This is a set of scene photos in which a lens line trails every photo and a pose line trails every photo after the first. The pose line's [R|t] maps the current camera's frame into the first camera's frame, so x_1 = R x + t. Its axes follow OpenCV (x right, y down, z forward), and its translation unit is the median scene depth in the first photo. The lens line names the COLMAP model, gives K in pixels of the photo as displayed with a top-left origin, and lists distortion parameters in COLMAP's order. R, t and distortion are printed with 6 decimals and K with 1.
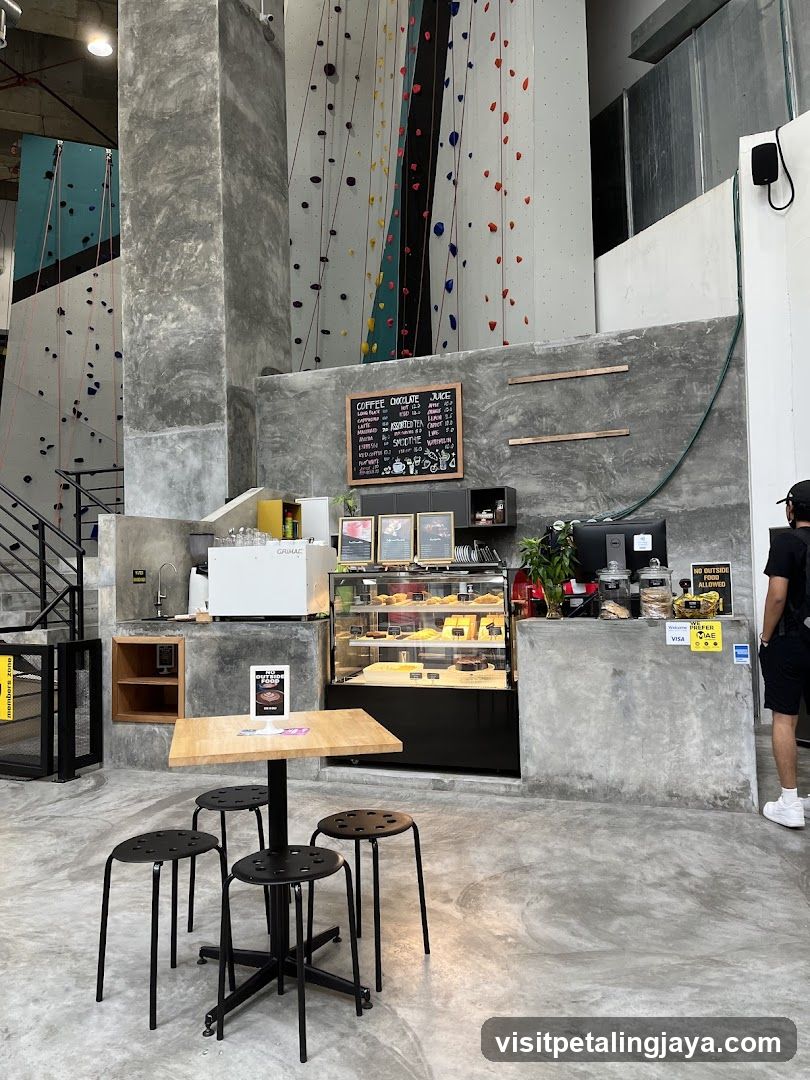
lens RADIAL K [[829.1, 0, 420.4], [0, 829.1, 554.9], [0, 0, 1]] dist [0.027558, -0.013763]
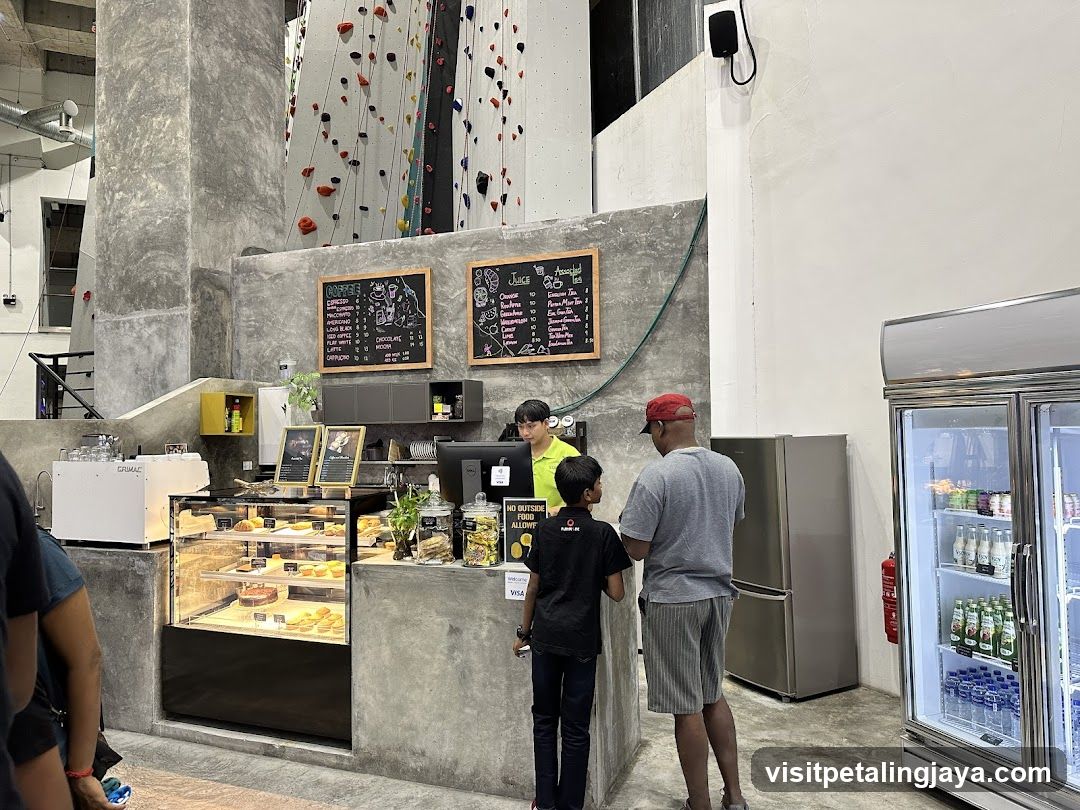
lens RADIAL K [[765.6, 0, 547.8], [0, 765.6, 408.9], [0, 0, 1]] dist [0.044532, -0.059451]
pose [[0.999920, 0.007672, -0.010094, 0.181736], [-0.007660, 0.999970, 0.001208, -0.045470], [0.010103, -0.001130, 0.999948, 0.119137]]
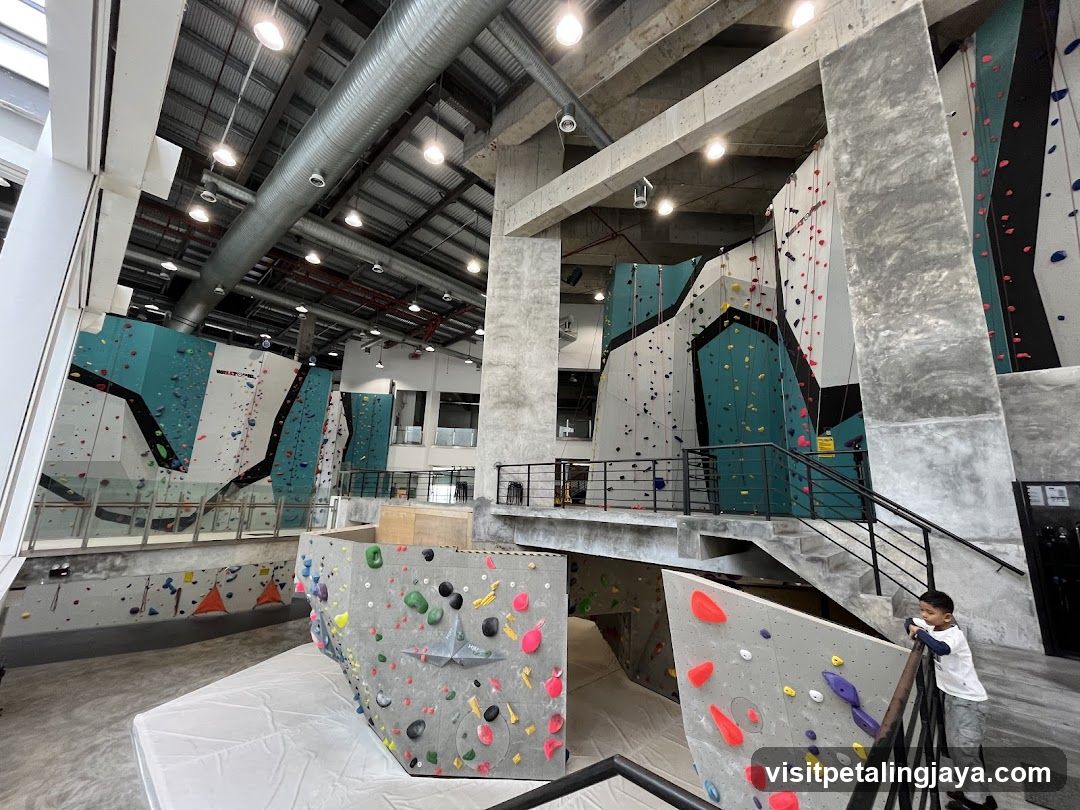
lens RADIAL K [[439.1, 0, 534.1], [0, 439.1, 406.7], [0, 0, 1]] dist [-0.009710, -0.000125]
pose [[0.922412, -0.020088, -0.385684, -0.581066], [-0.048250, 0.984828, -0.166691, -0.038310], [0.383181, 0.172367, 0.907448, 0.212852]]
